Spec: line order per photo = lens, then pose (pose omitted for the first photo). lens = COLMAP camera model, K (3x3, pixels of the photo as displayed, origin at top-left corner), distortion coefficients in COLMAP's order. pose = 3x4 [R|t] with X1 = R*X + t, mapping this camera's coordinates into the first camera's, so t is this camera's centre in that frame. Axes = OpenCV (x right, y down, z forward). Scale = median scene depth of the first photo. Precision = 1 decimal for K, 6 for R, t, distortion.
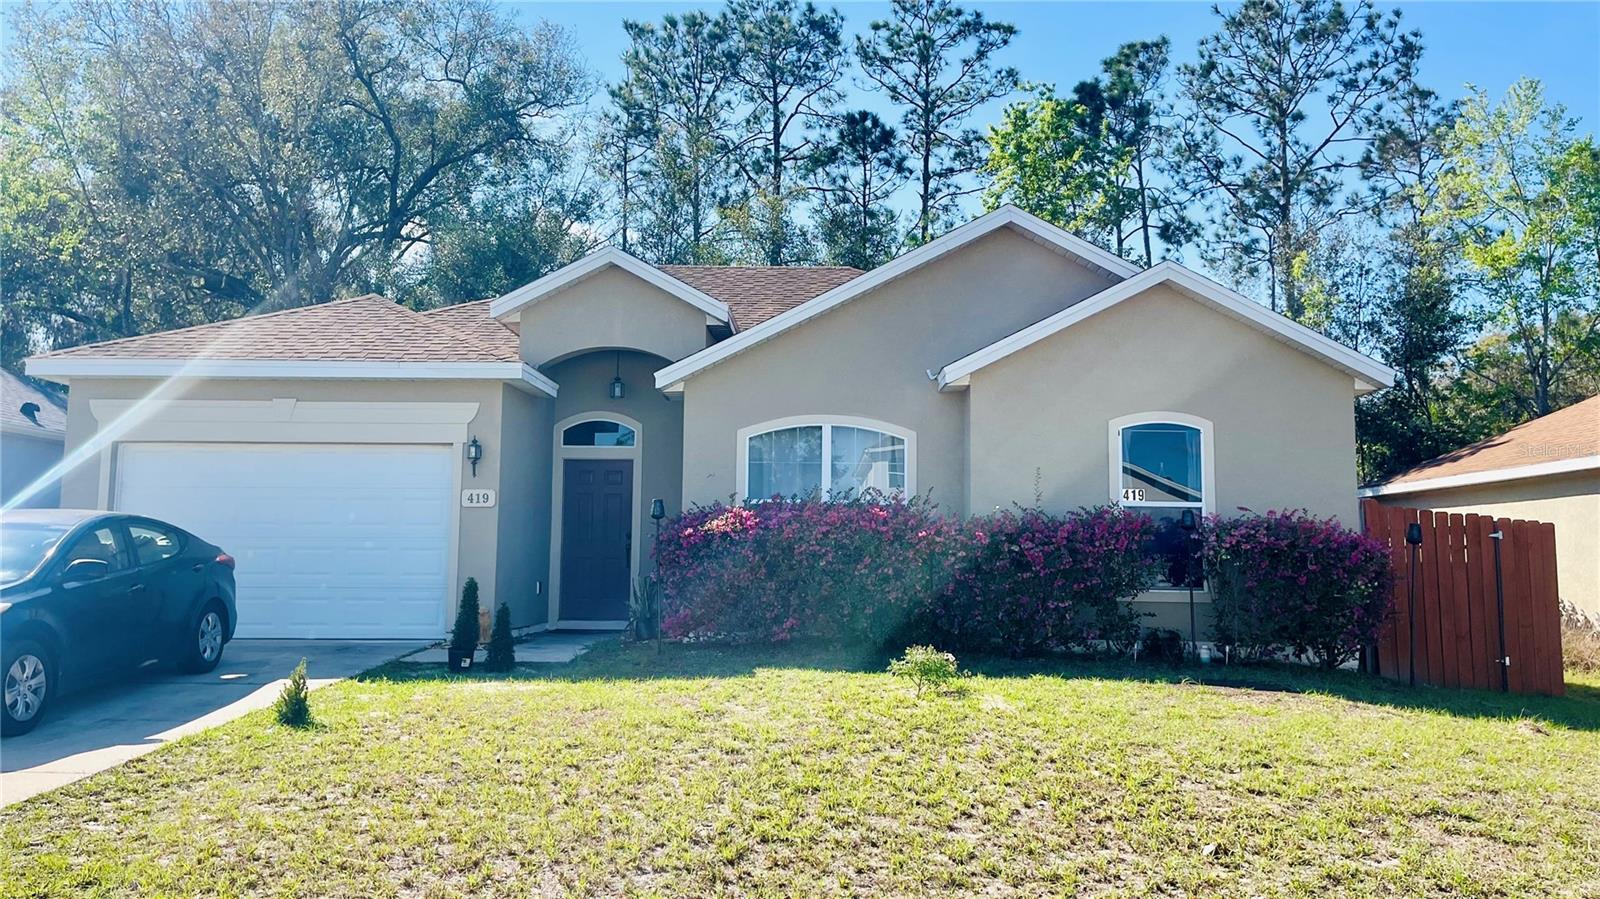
lens RADIAL K [[1213.8, 0, 811.9], [0, 1213.8, 436.5], [0, 0, 1]] dist [0.043575, -0.026781]
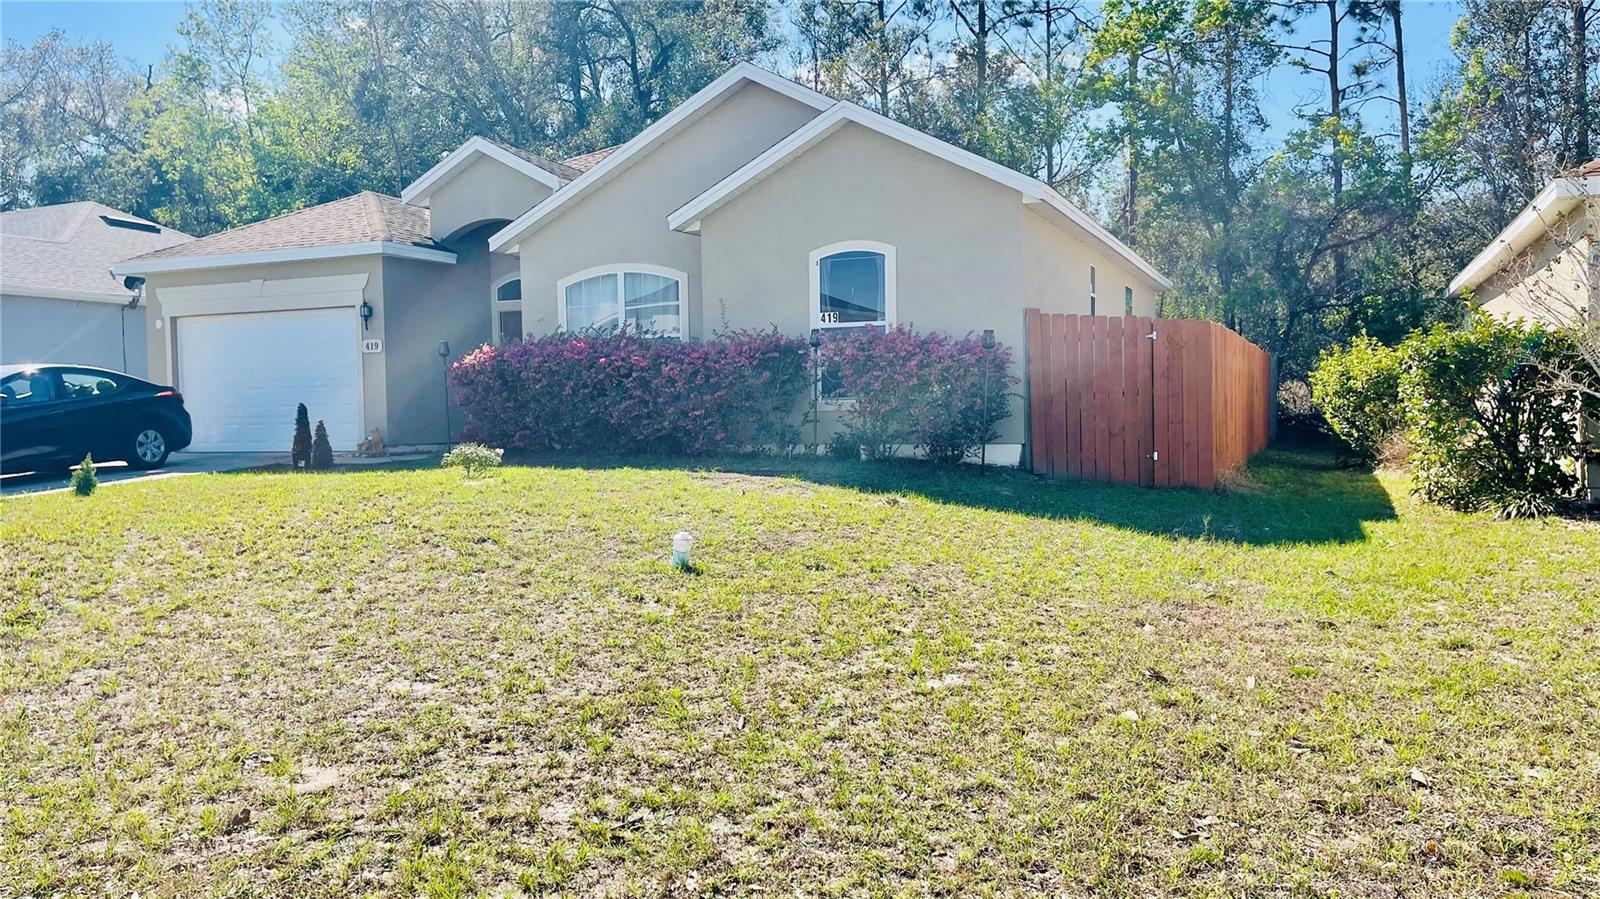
lens RADIAL K [[1213.8, 0, 807.7], [0, 1213.8, 447.9], [0, 0, 1]] dist [0.043575, -0.026781]
pose [[0.925390, -0.014454, -0.378742, 0.649635], [0.067634, 0.989532, 0.127487, 0.022408], [0.372934, -0.143591, 0.916680, -0.059126]]
